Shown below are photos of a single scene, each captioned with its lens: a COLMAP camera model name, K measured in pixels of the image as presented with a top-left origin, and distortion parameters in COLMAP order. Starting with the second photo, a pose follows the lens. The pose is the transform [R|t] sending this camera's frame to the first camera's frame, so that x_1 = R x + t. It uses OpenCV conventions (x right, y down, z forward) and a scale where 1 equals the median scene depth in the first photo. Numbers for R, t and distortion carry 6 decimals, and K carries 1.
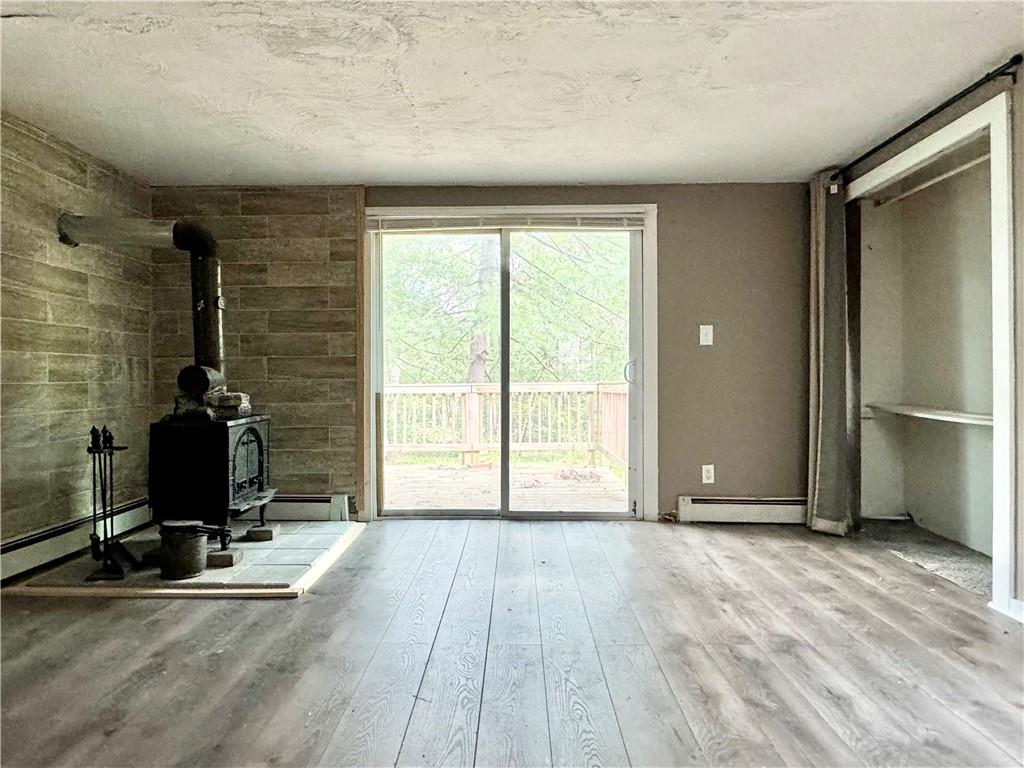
lens RADIAL K [[611.3, 0, 511.3], [0, 611.3, 383.8], [0, 0, 1]] dist [-0.003461, 0.001398]
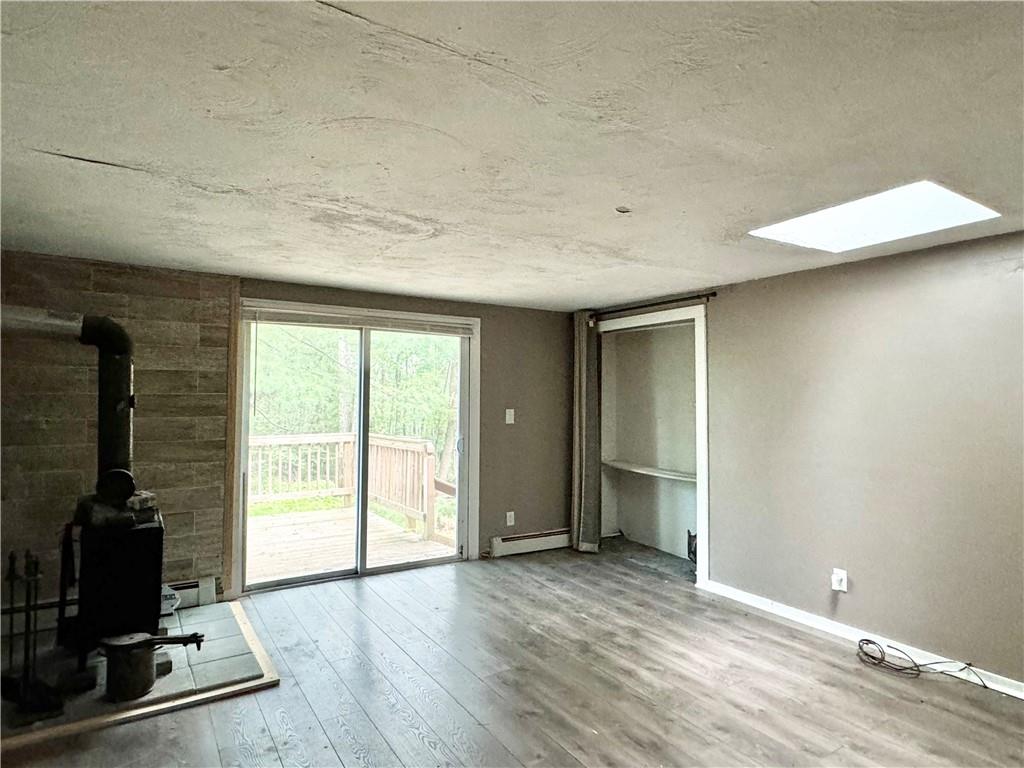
lens RADIAL K [[578.3, 0, 510.8], [0, 578.3, 384.1], [0, 0, 1]] dist [-0.000110, -0.000625]
pose [[0.833797, 0.022790, 0.551600, -0.404353], [-0.003426, 0.999342, -0.036112, -0.107797], [-0.552060, 0.028220, 0.833326, -0.084210]]
